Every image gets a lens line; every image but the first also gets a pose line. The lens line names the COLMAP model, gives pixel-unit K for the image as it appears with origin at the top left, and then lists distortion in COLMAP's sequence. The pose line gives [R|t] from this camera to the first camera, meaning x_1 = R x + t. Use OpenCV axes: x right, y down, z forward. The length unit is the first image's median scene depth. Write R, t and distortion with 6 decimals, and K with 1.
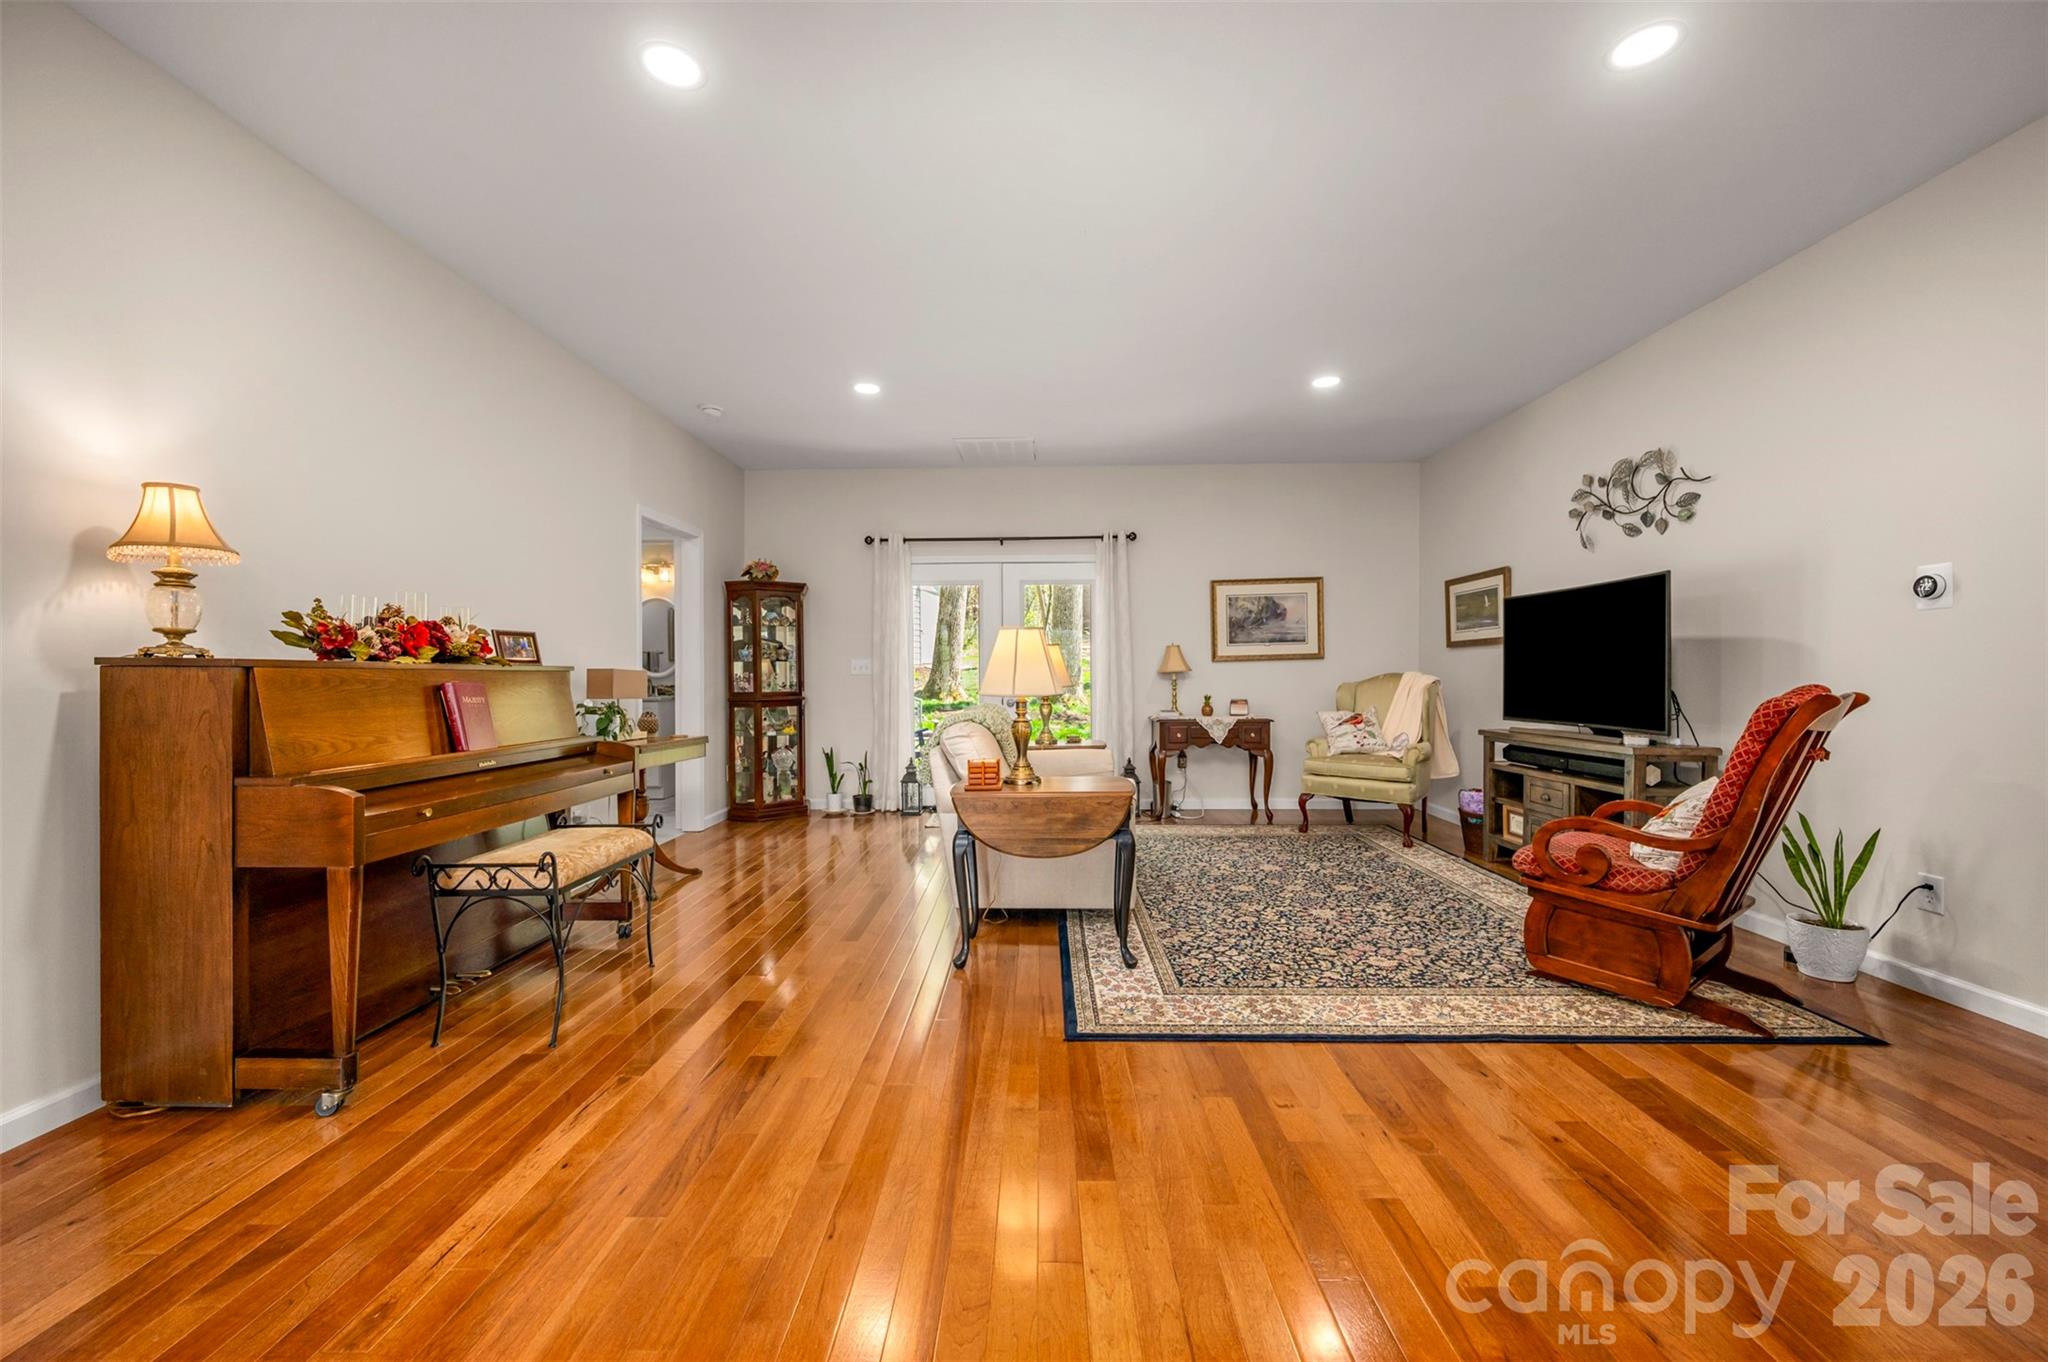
lens RADIAL K [[813.9, 0, 1027.5], [0, 813.9, 676.6], [0, 0, 1]] dist [-0.001409, -0.000395]
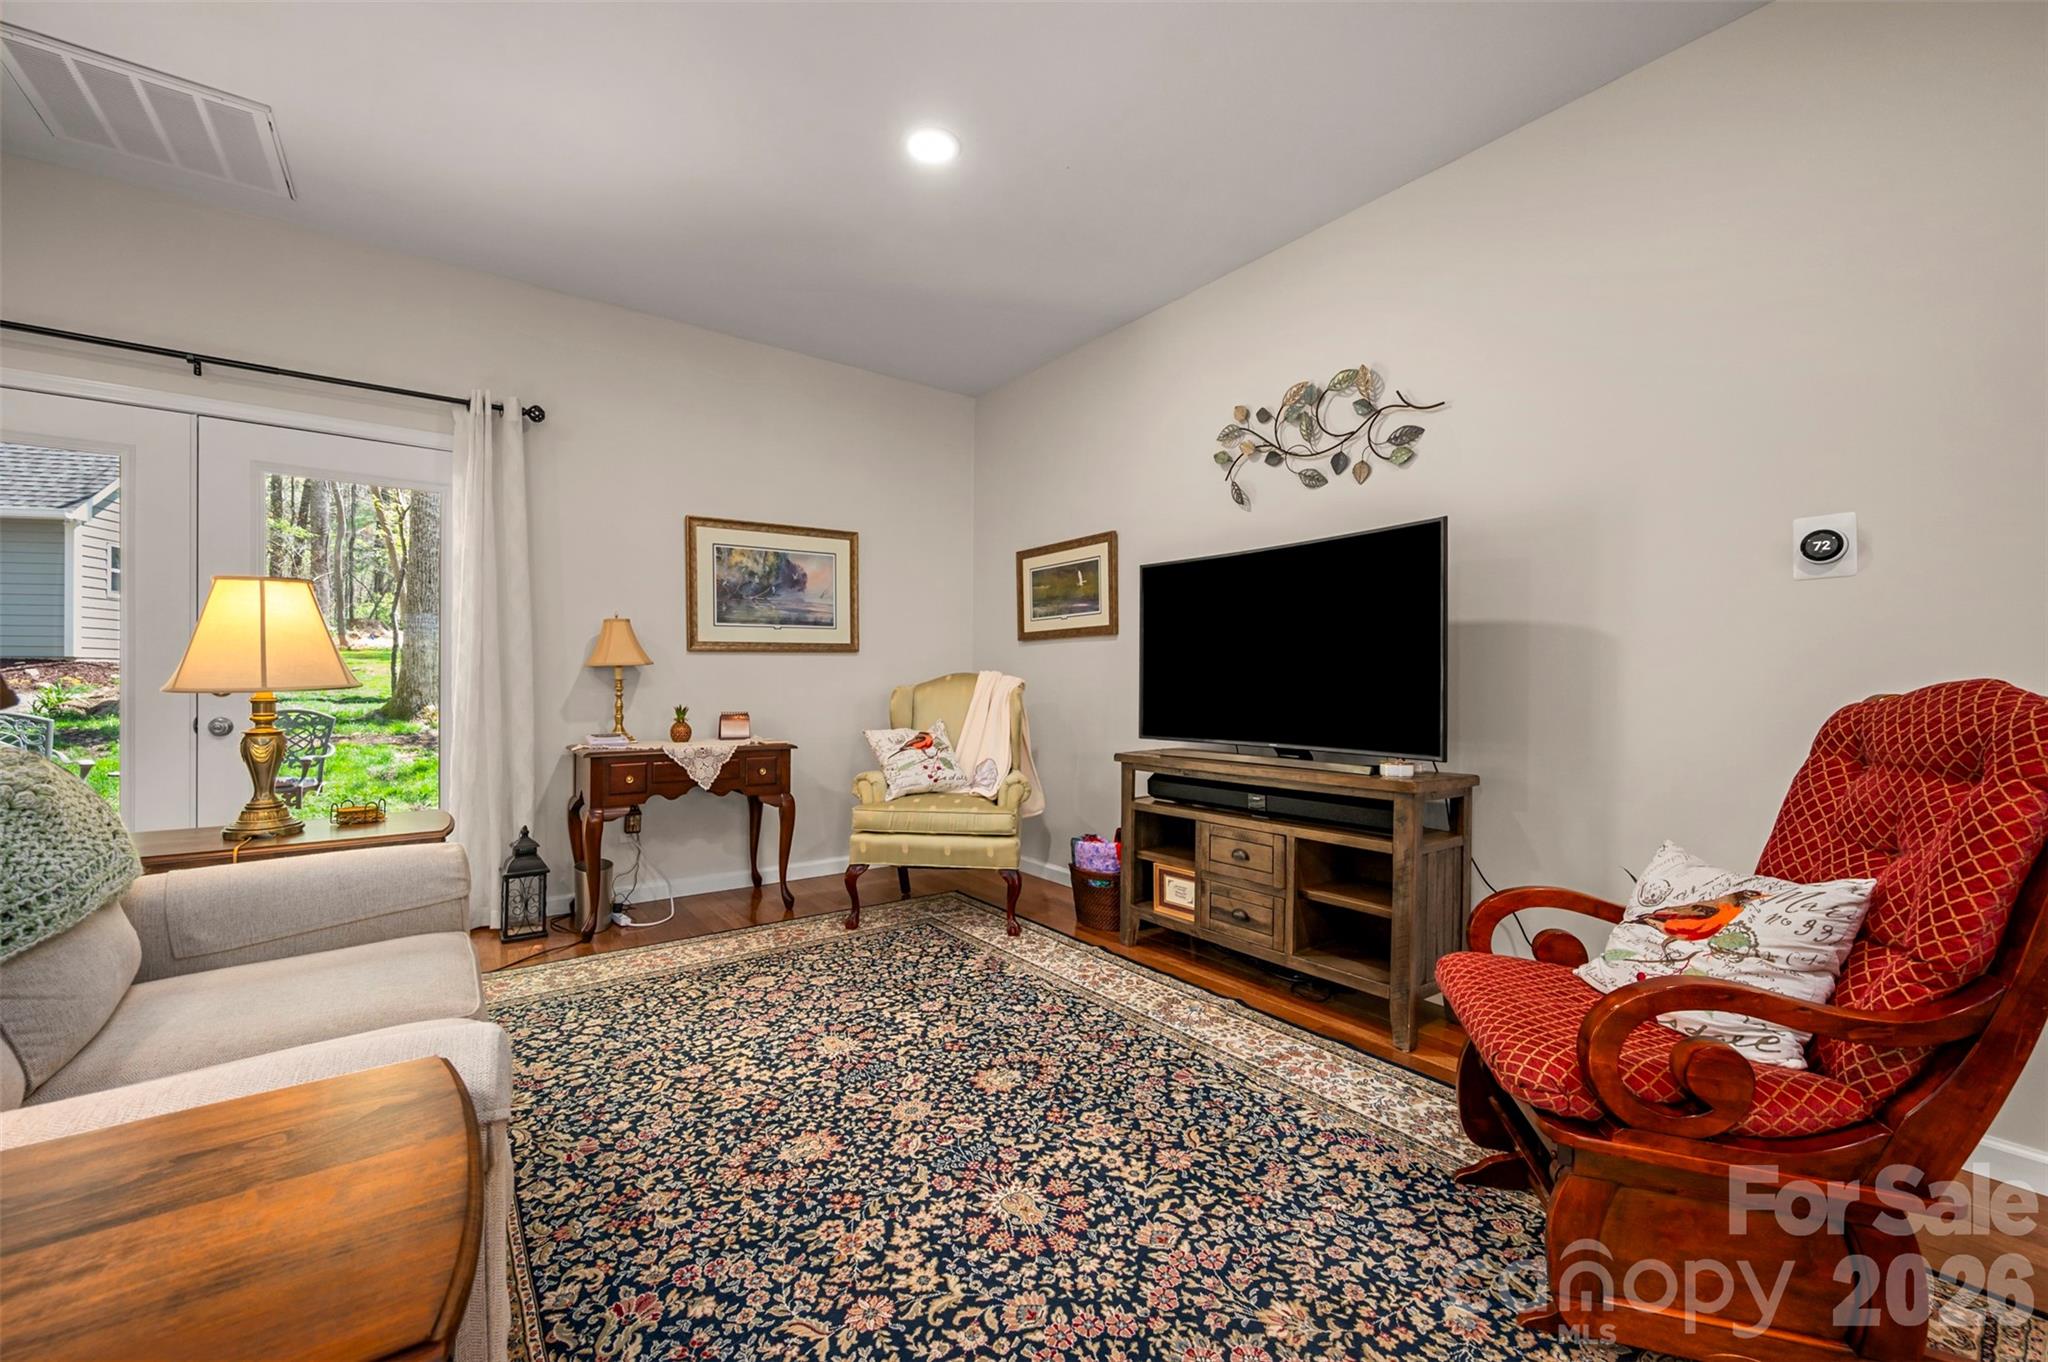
lens RADIAL K [[813.9, 0, 1033.9], [0, 813.9, 684.1], [0, 0, 1]] dist [-0.001409, -0.000395]
pose [[0.785041, 0.006922, 0.619406, 0.069649], [-0.006022, 0.999976, -0.003542, 0.008737], [-0.619415, -0.000949, 0.785063, 0.465806]]
